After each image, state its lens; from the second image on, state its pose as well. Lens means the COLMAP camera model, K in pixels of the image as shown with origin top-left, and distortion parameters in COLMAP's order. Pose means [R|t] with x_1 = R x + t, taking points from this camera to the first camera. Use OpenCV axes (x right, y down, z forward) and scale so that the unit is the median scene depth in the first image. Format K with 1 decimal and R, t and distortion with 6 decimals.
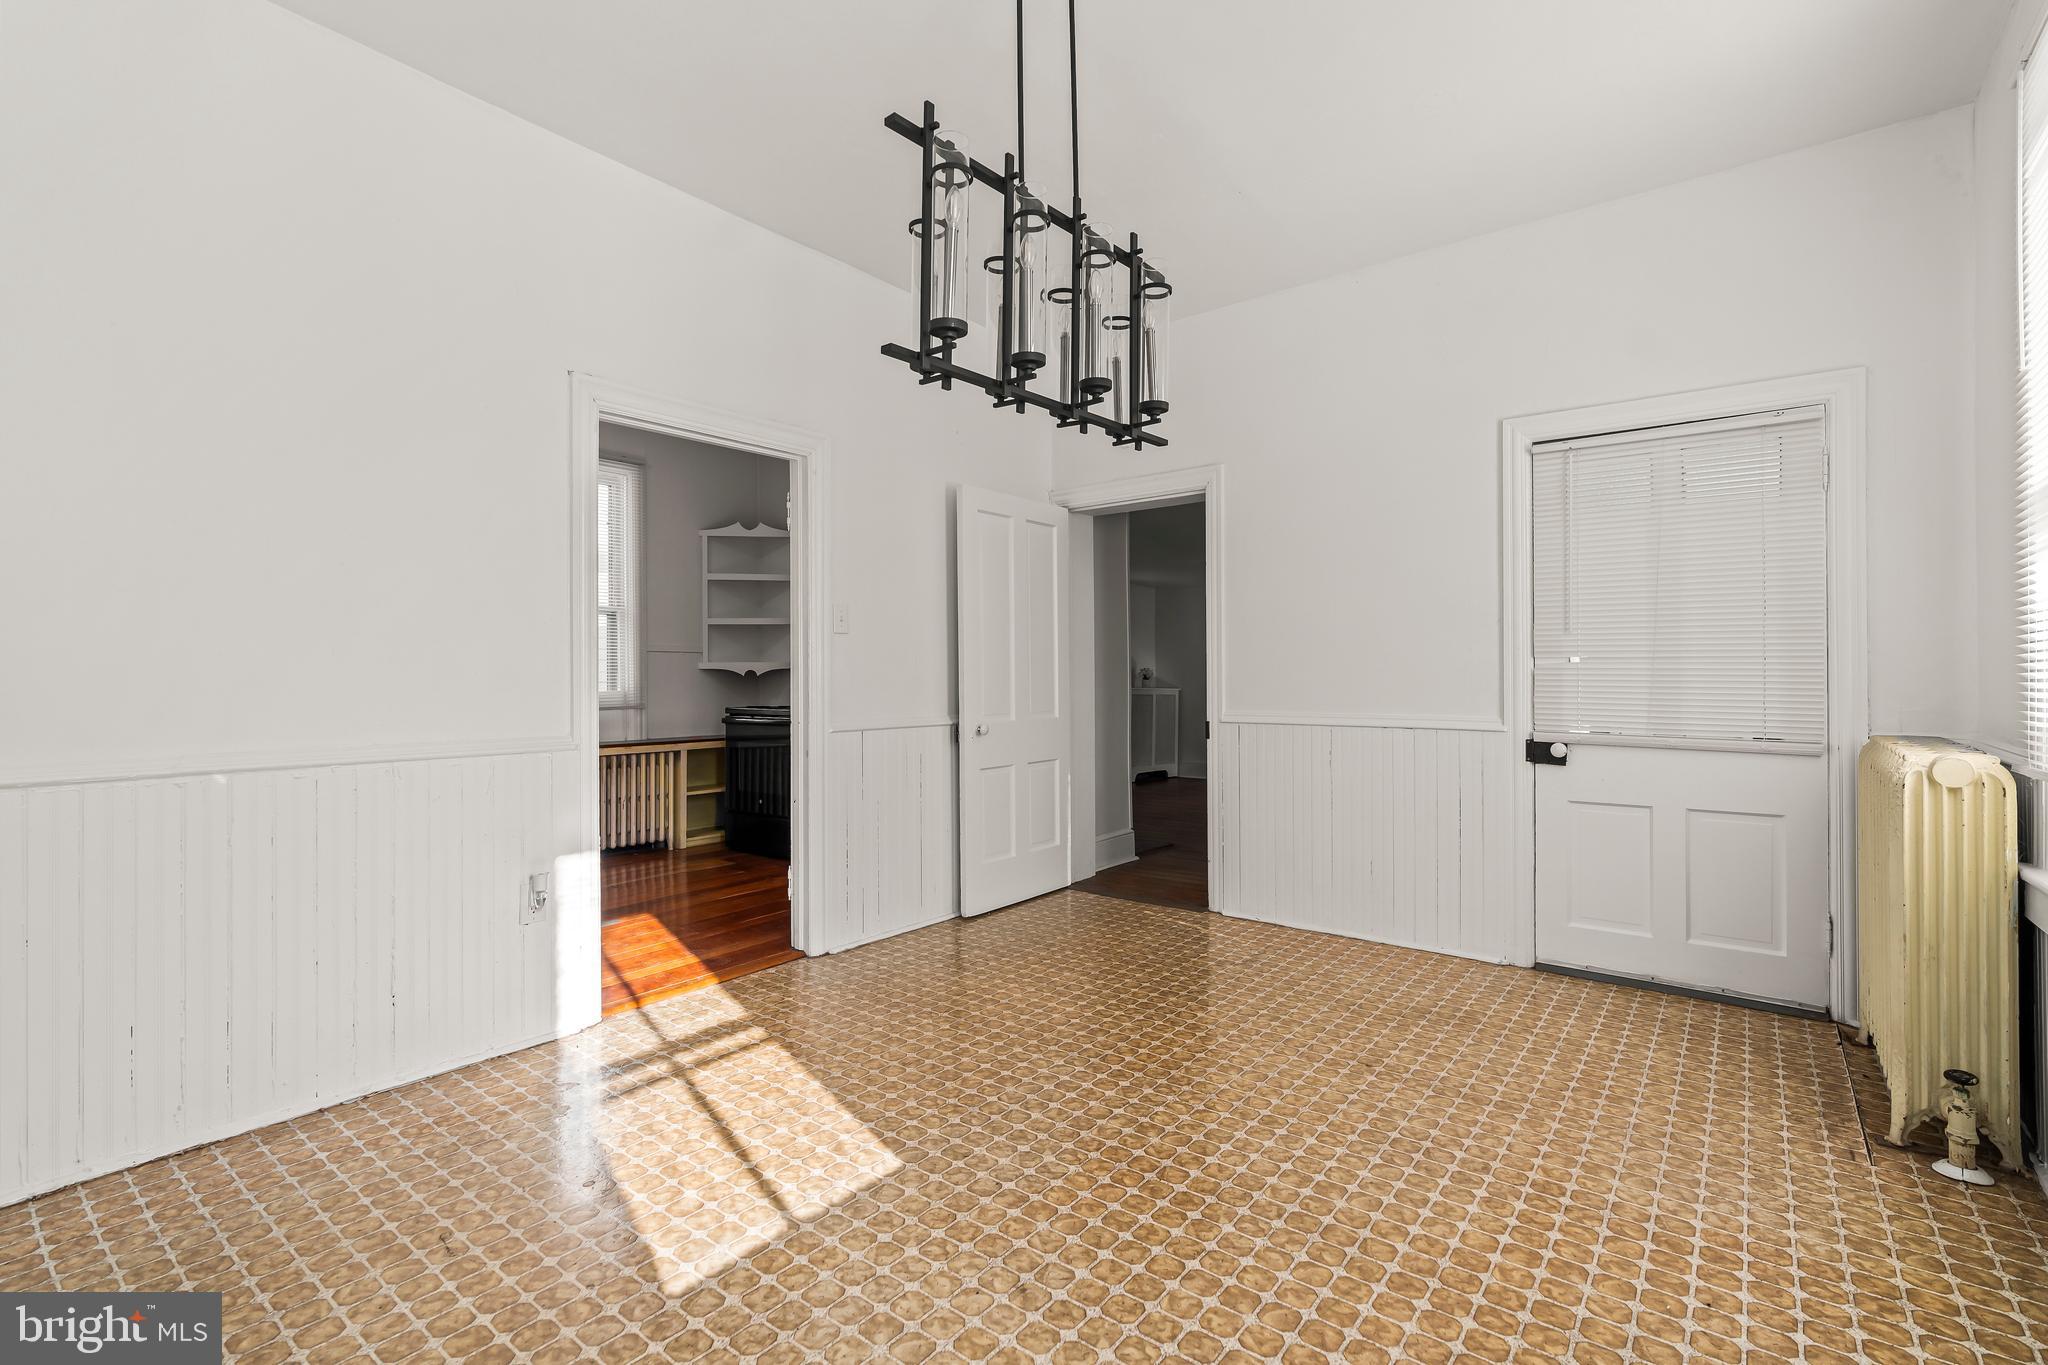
lens RADIAL K [[935.1, 0, 1030.1], [0, 935.1, 671.9], [0, 0, 1]] dist [-0.007281, 0.001676]
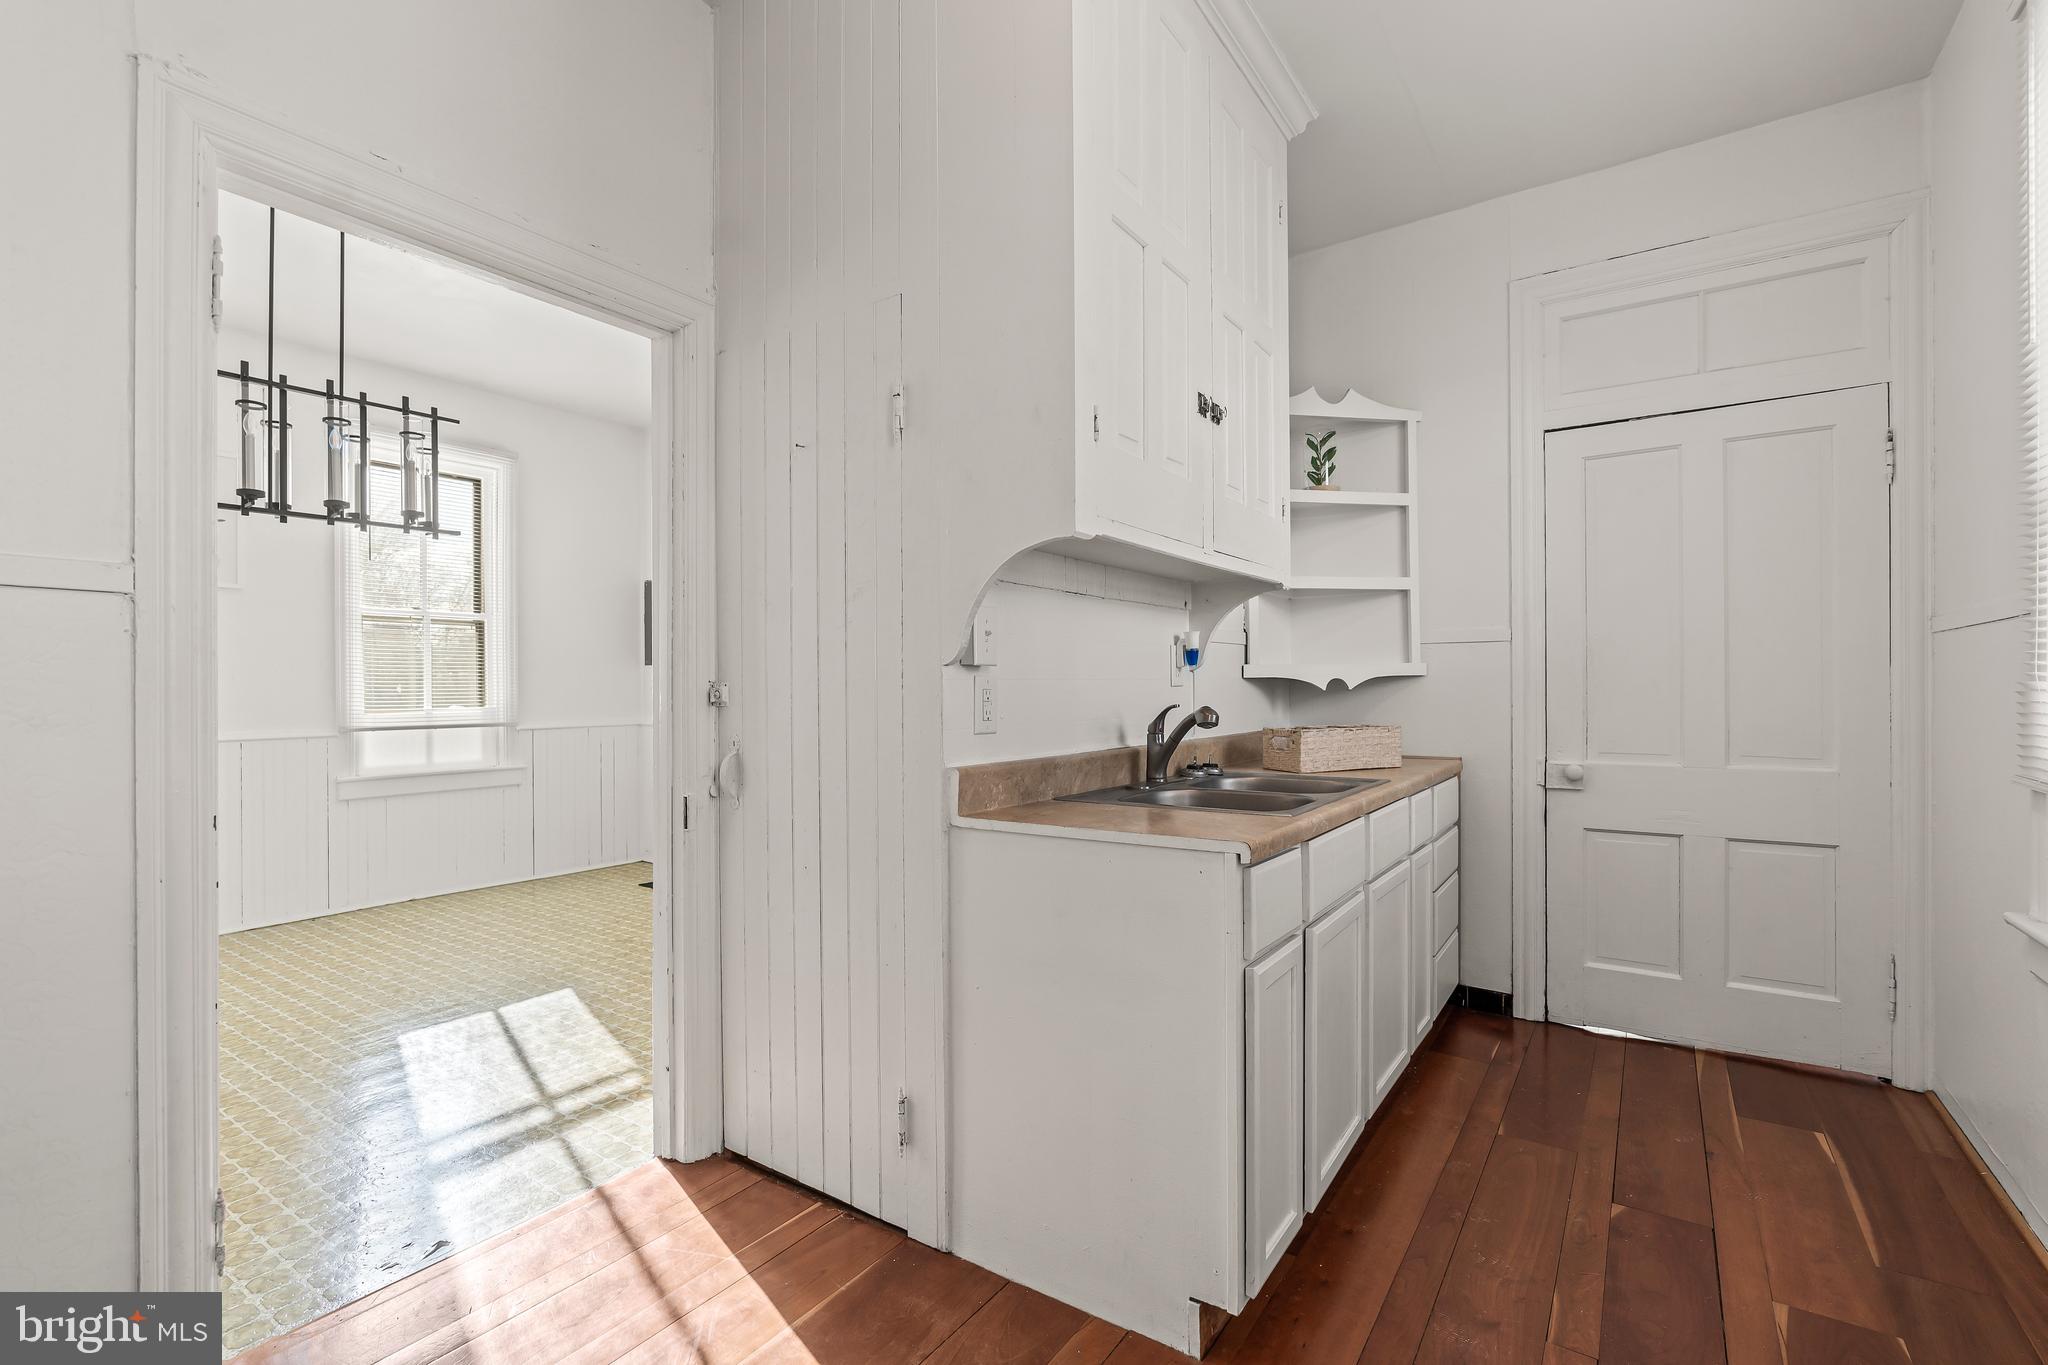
lens RADIAL K [[935.1, 0, 1030.1], [0, 935.1, 671.9], [0, 0, 1]] dist [-0.007281, 0.001676]
pose [[-0.998515, 0.003793, -0.054343, -1.021785], [0.003972, 0.999987, -0.003199, -0.024593], [0.054330, -0.003410, -0.998517, 2.470408]]
